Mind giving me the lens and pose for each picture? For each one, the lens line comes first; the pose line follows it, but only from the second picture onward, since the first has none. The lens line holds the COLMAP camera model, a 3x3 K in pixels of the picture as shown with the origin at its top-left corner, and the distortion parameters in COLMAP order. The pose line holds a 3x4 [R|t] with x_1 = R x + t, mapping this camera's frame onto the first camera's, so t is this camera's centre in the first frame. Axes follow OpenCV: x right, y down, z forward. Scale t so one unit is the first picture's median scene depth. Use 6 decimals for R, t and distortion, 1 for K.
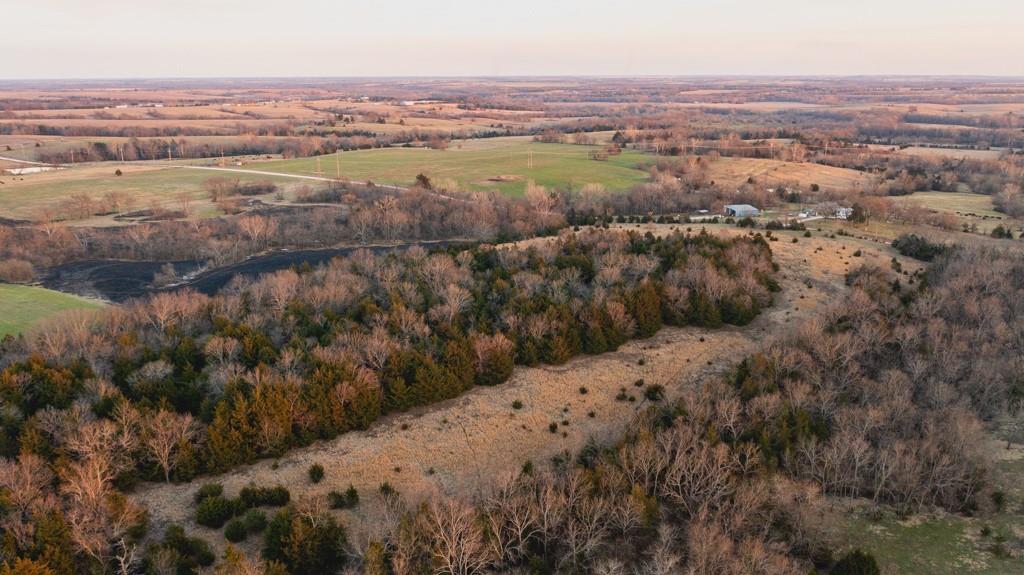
lens RADIAL K [[817.4, 0, 506.7], [0, 817.4, 287.7], [0, 0, 1]] dist [-0.017956, 0.012112]
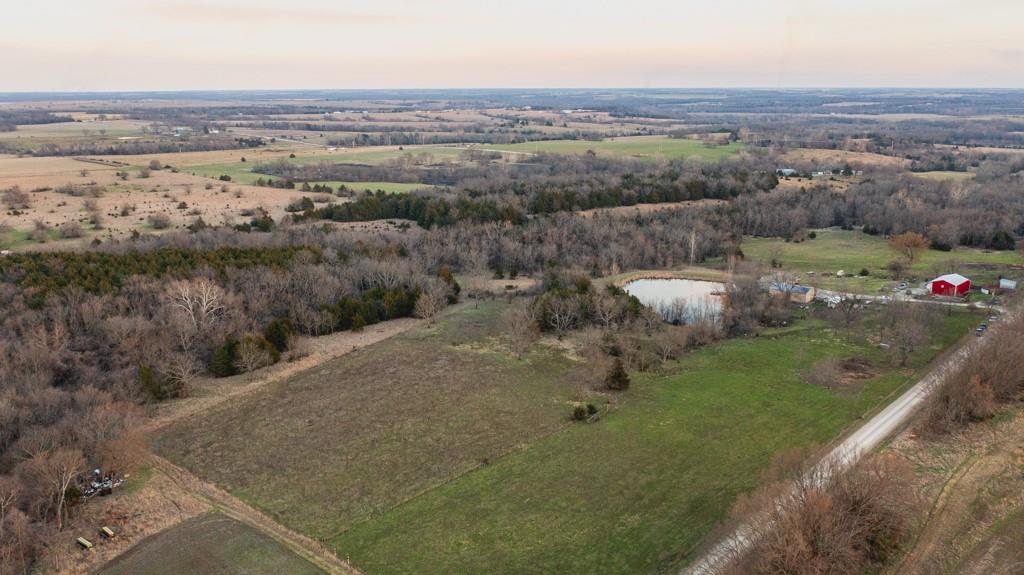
lens RADIAL K [[809.6, 0, 512.0], [0, 809.6, 287.5], [0, 0, 1]] dist [-0.014824, 0.003998]
pose [[0.985216, 0.041680, -0.166168, 0.010491], [-0.043650, 0.999013, -0.008223, 0.077194], [0.165661, 0.015355, 0.986063, -0.302973]]
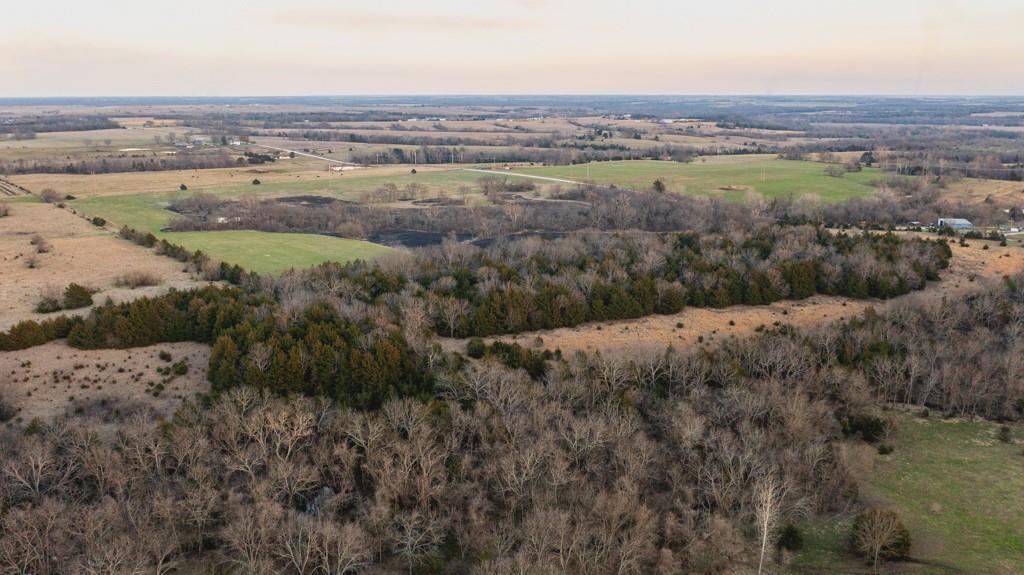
lens RADIAL K [[817.4, 0, 506.7], [0, 817.4, 287.7], [0, 0, 1]] dist [-0.017956, 0.012112]
pose [[0.950613, 0.075154, -0.301143, 0.025833], [-0.081551, 0.996631, -0.008709, 0.019689], [0.299474, 0.032837, 0.953539, -0.078302]]
